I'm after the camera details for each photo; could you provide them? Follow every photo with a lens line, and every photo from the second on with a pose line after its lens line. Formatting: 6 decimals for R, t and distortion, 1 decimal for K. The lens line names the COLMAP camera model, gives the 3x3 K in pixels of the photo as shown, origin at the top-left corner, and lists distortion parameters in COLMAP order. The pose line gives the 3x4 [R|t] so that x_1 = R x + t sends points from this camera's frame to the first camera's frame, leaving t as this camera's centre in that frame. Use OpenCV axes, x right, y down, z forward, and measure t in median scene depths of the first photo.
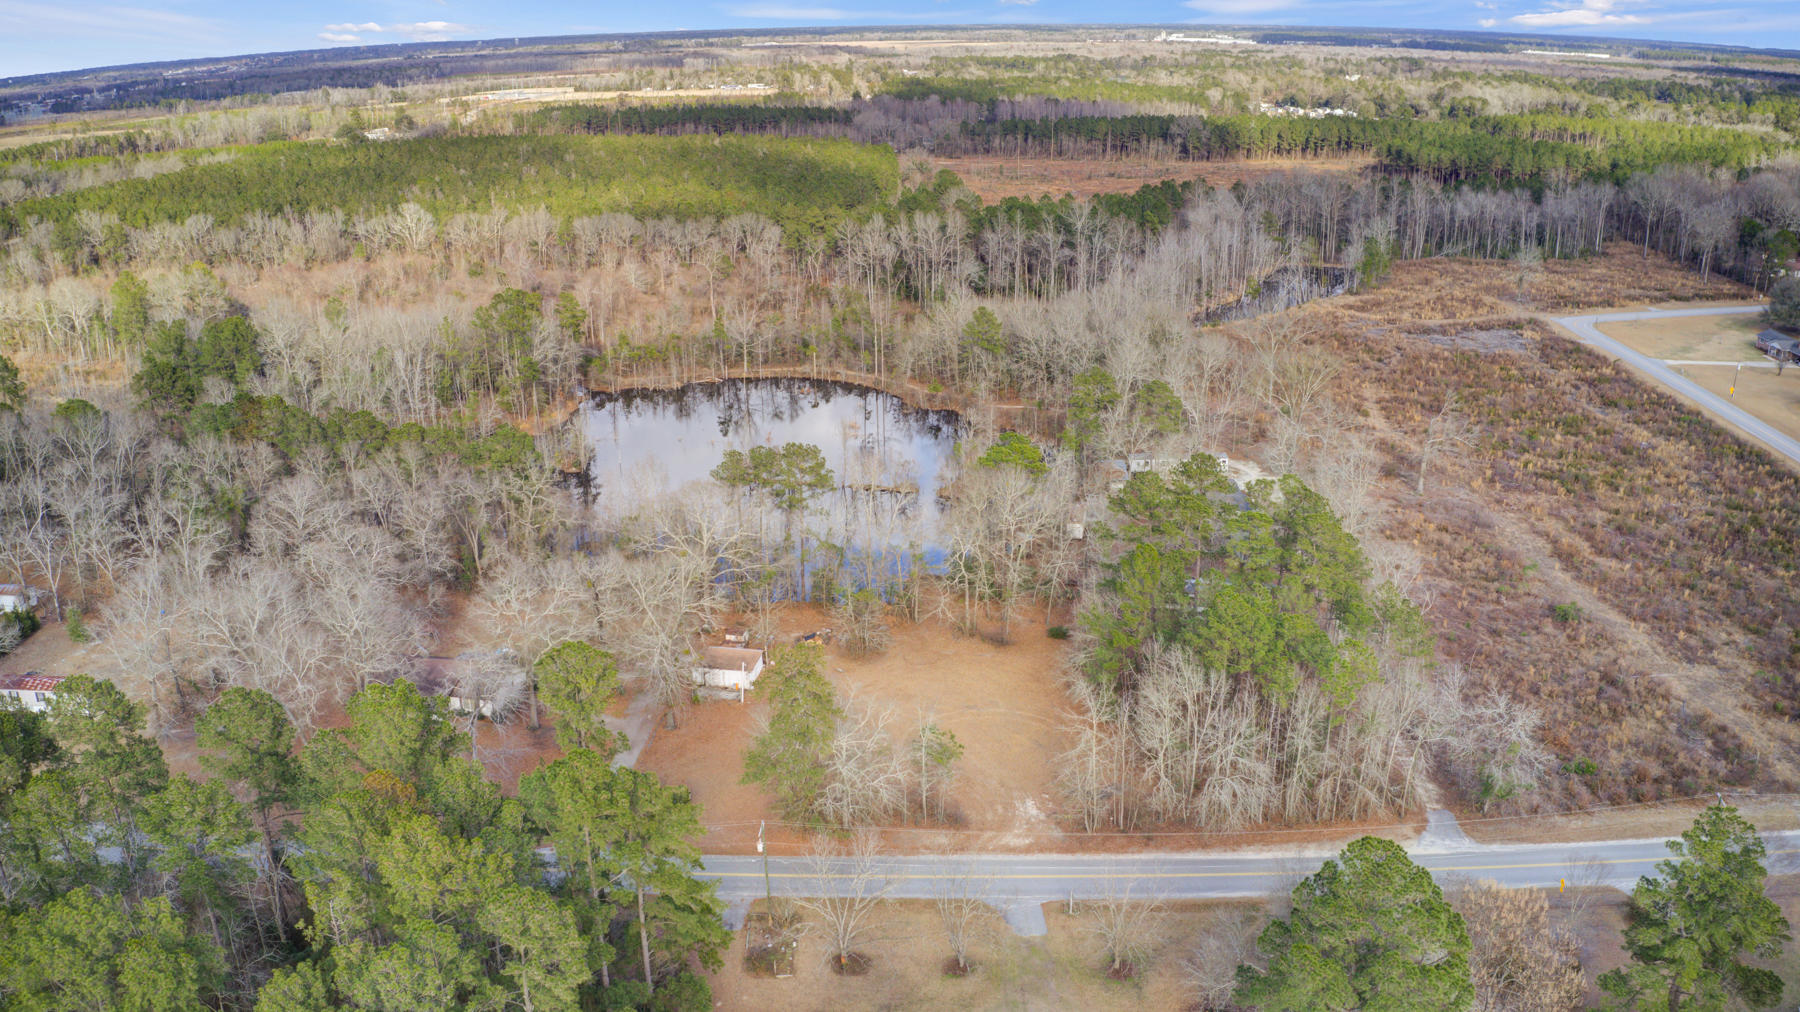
lens RADIAL K [[1426.6, 0, 900.0], [0, 1426.6, 506.0], [0, 0, 1]] dist [-0.175654, 0.012337]
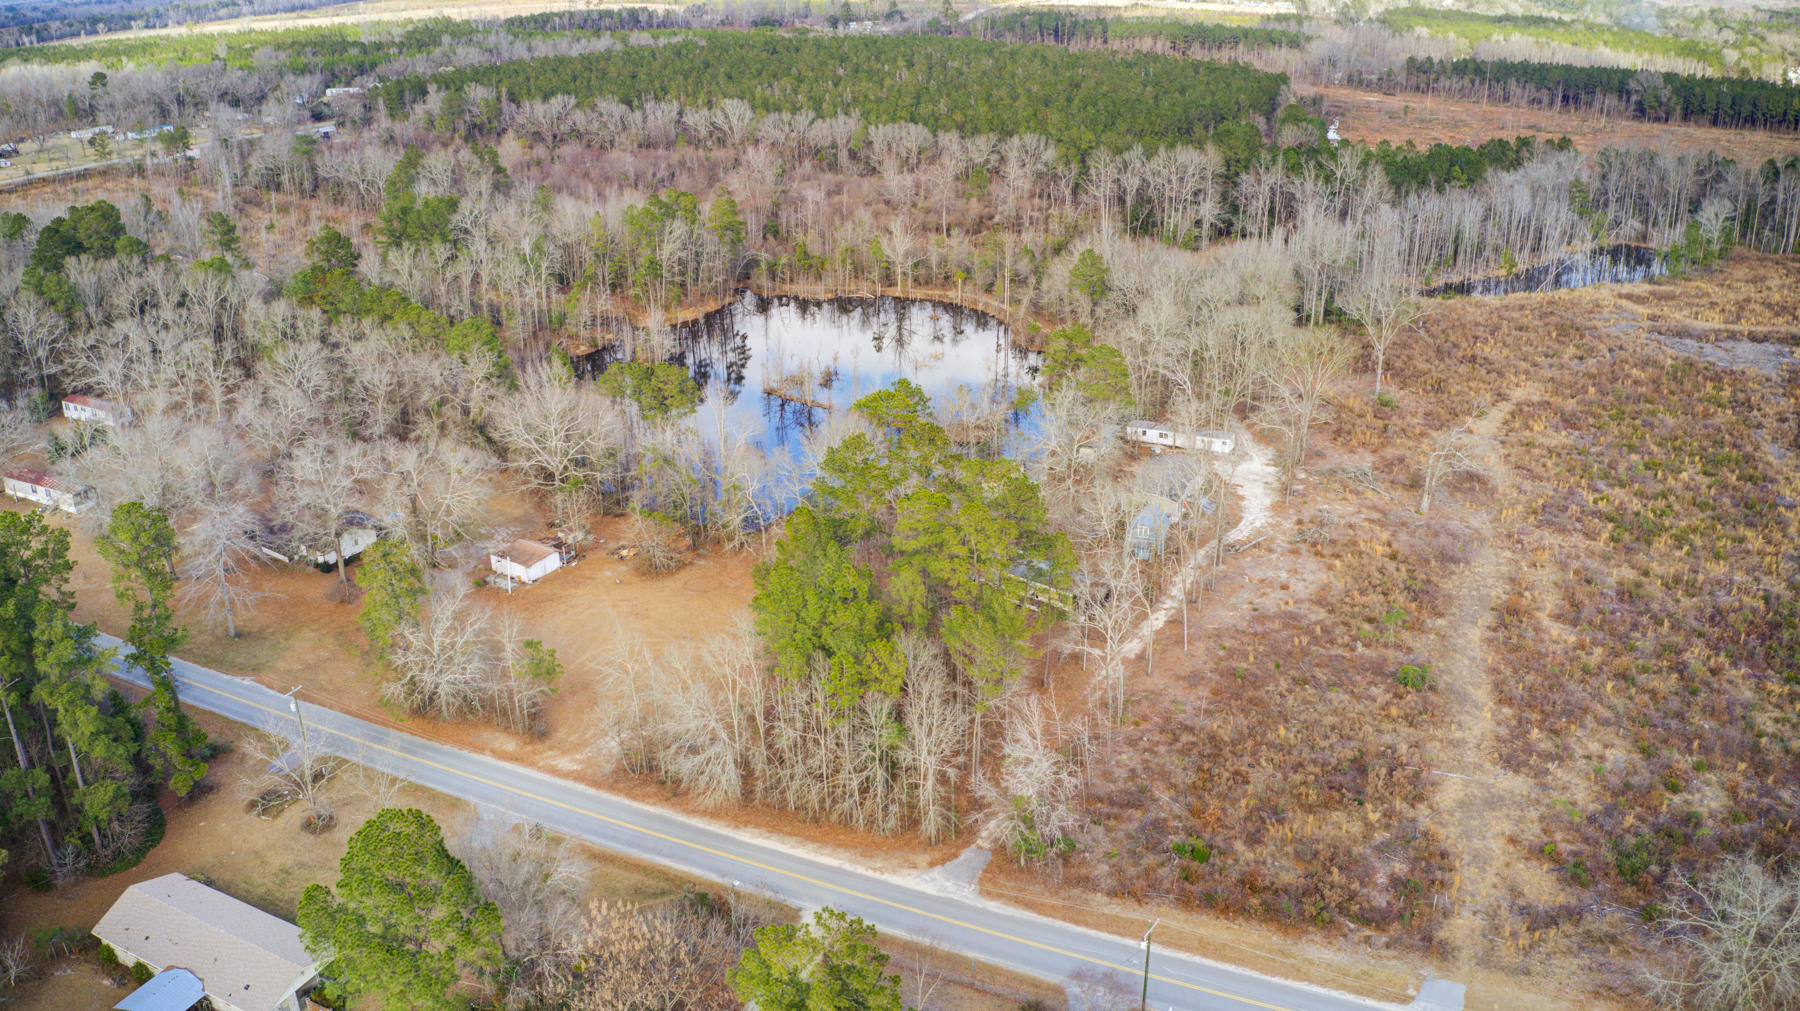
lens RADIAL K [[1426.6, 0, 900.0], [0, 1426.6, 505.5], [0, 0, 1]] dist [-0.175654, 0.012337]
pose [[0.920562, 0.156920, -0.357689, 0.214114], [-0.134663, 0.987111, 0.086476, -0.024398], [0.366648, -0.031439, 0.929828, 0.046075]]
